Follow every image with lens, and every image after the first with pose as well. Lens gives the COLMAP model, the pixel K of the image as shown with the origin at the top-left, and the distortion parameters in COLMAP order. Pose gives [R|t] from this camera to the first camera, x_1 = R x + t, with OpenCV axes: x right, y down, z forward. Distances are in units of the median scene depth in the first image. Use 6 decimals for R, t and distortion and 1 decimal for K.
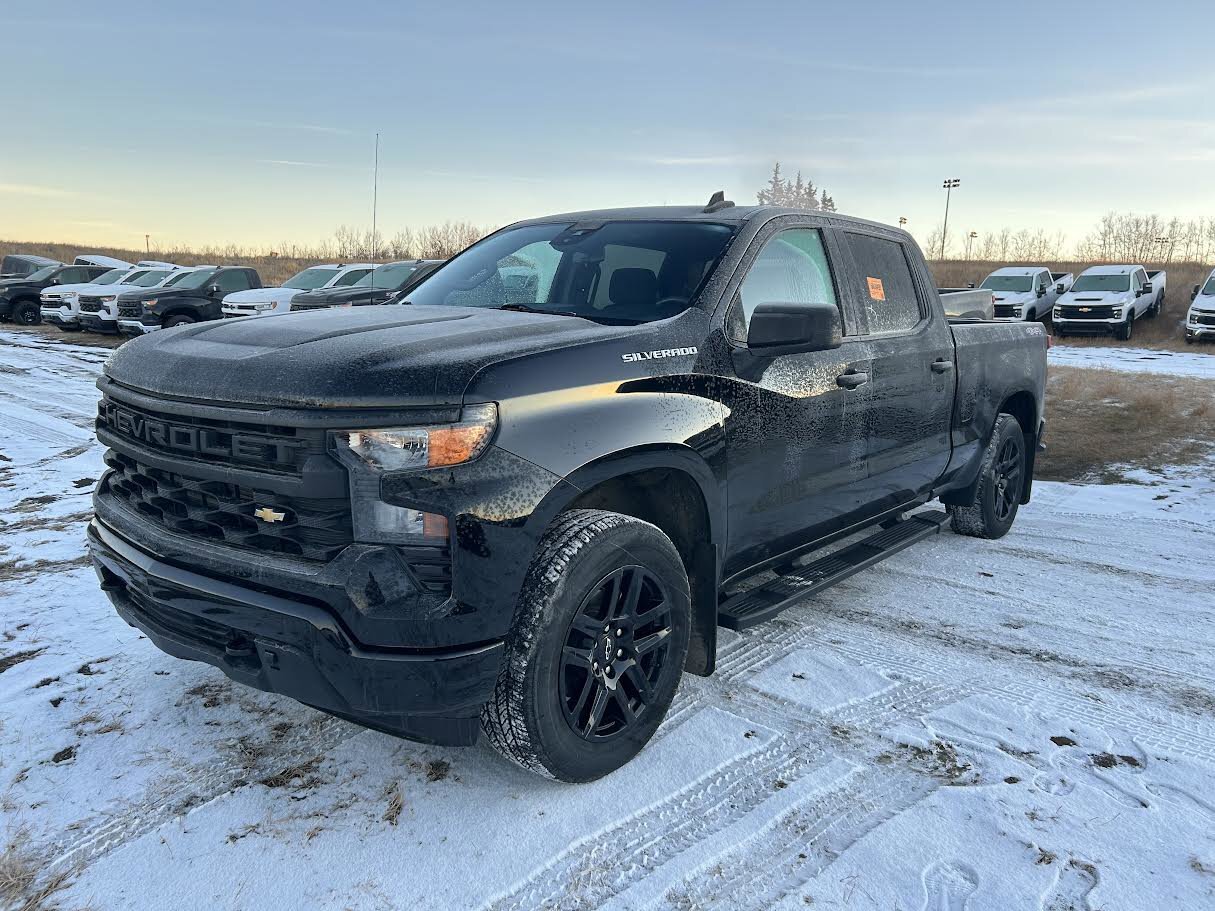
lens RADIAL K [[957.0, 0, 607.5], [0, 957.0, 455.5], [0, 0, 1]] dist [-0.006339, -0.007301]
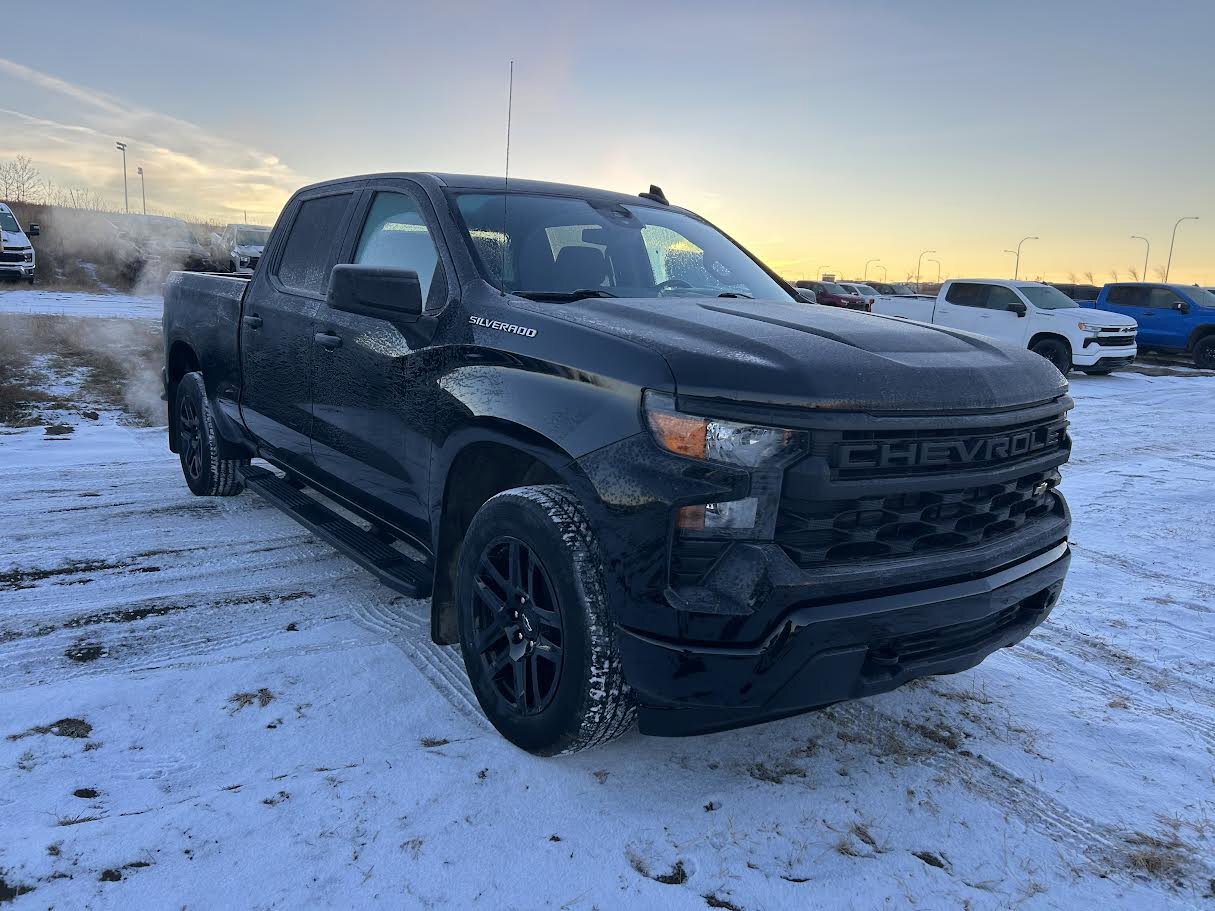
lens RADIAL K [[957.0, 0, 607.5], [0, 957.0, 455.5], [0, 0, 1]] dist [-0.006339, -0.007301]
pose [[0.198838, -0.184656, 0.962479, -1.386571], [0.115415, 0.979667, 0.164110, -0.207804], [-0.973213, 0.078453, 0.216107, 1.078749]]
